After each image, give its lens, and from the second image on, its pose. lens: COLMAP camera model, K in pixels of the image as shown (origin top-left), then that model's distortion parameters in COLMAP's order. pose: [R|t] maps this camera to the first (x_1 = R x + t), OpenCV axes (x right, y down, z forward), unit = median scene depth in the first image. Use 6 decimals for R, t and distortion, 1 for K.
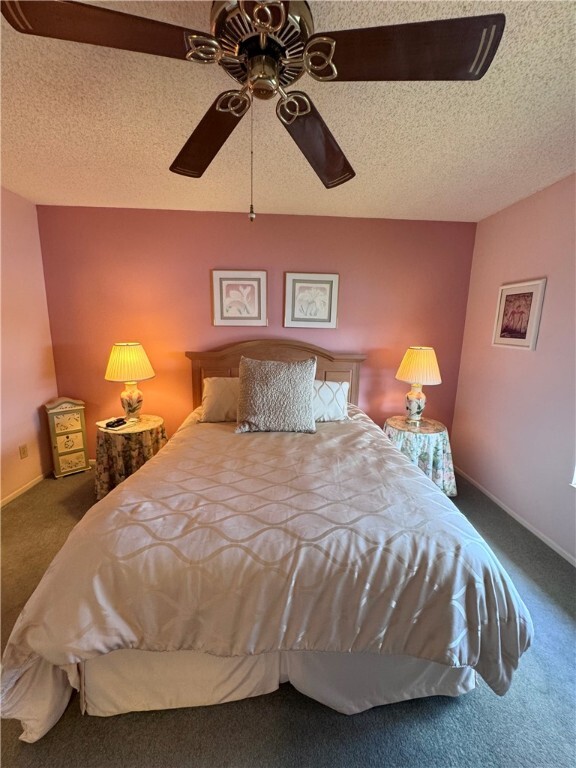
lens RADIAL K [[306.2, 0, 288.0], [0, 306.2, 384.0], [0, 0, 1]] dist [-0.001498, 0.000406]
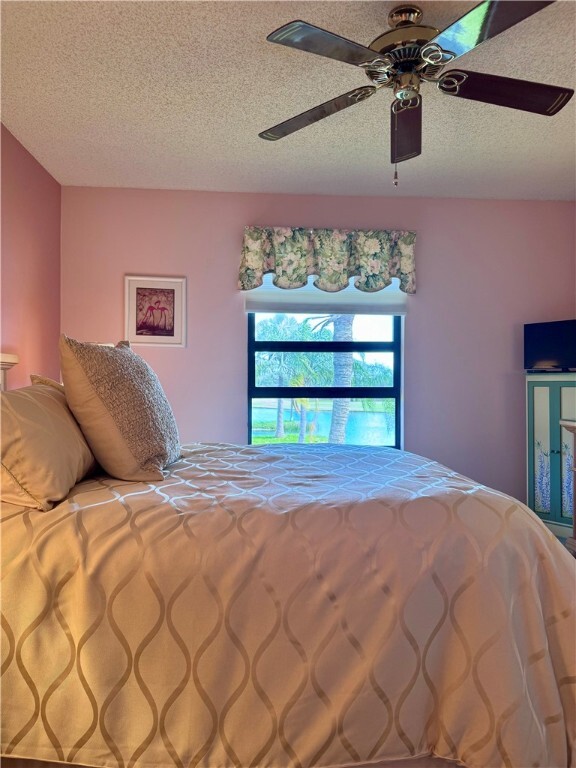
lens RADIAL K [[534.8, 0, 288.0], [0, 534.8, 384.0], [0, 0, 1]] dist [0.095119, -0.122277]
pose [[-0.031238, -0.029467, 0.999078, -0.802682], [0.177383, 0.983535, 0.034554, 0.006250], [-0.983646, 0.178299, -0.025497, 0.611456]]
